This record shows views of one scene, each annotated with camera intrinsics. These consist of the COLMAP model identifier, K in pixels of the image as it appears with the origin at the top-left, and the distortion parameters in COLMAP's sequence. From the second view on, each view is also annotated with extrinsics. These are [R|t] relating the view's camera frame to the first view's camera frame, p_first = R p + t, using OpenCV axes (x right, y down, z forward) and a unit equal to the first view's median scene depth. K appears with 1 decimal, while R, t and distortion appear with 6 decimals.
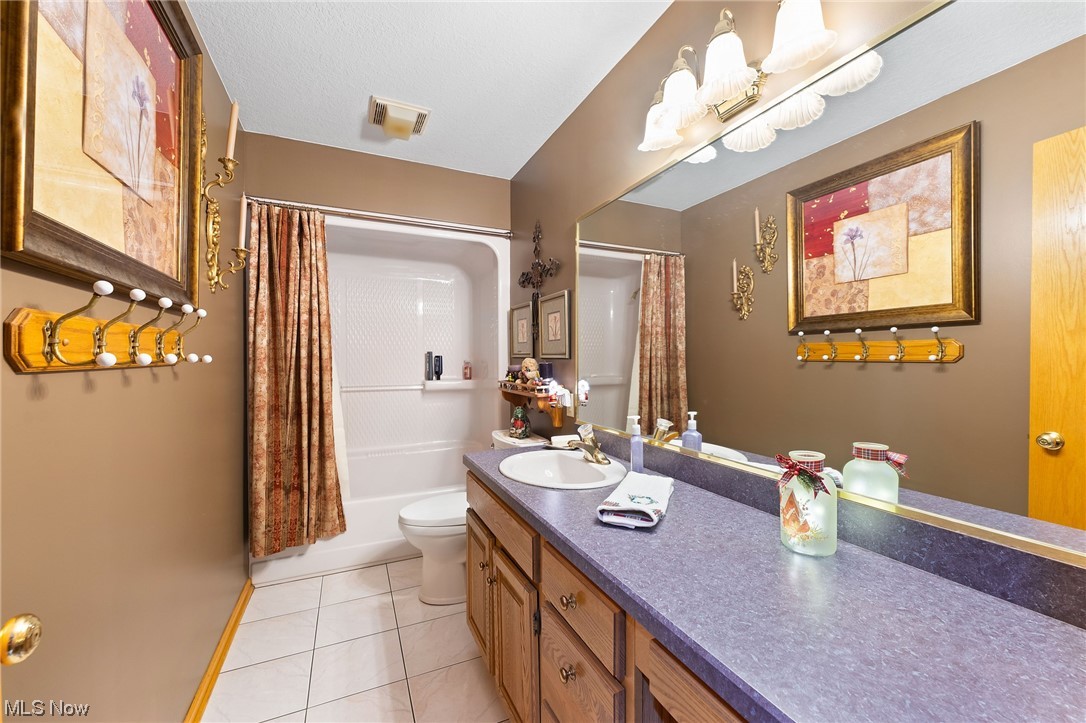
lens RADIAL K [[433.3, 0, 539.0], [0, 433.3, 361.7], [0, 0, 1]] dist [0.000945, 0.000122]
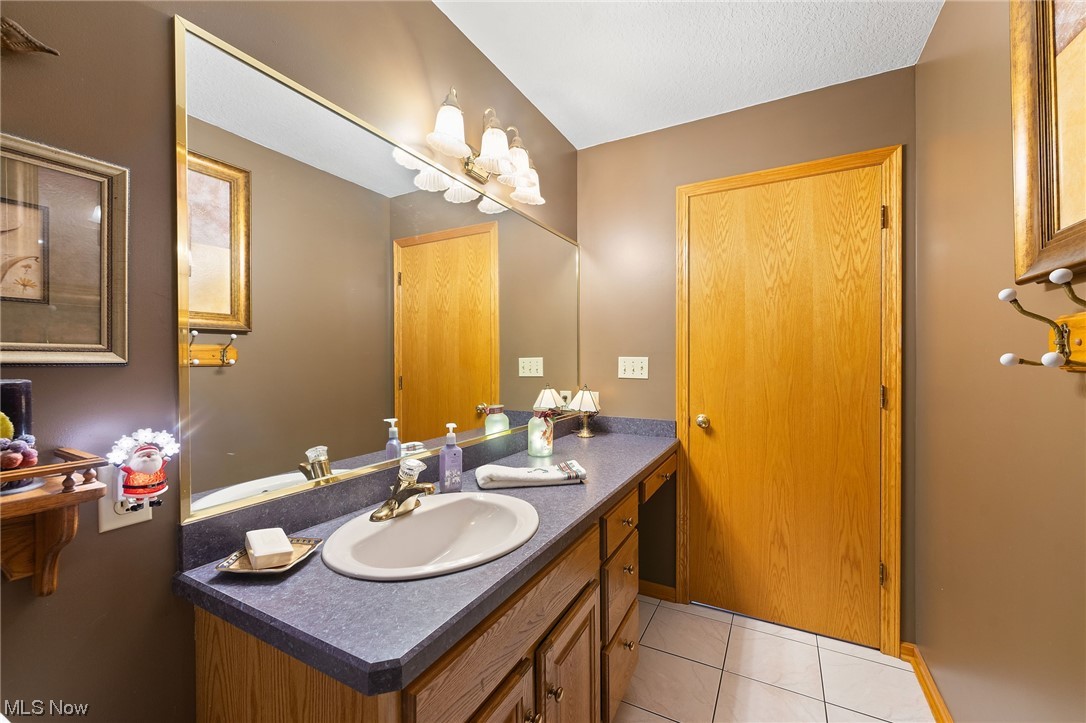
lens RADIAL K [[433.3, 0, 536.9], [0, 433.3, 358.3], [0, 0, 1]] dist [0.000945, 0.000122]
pose [[-0.605489, 0.008605, 0.795807, -0.583756], [0.004800, 0.999963, -0.007160, -0.006672], [-0.795839, -0.000516, -0.605508, 1.324428]]
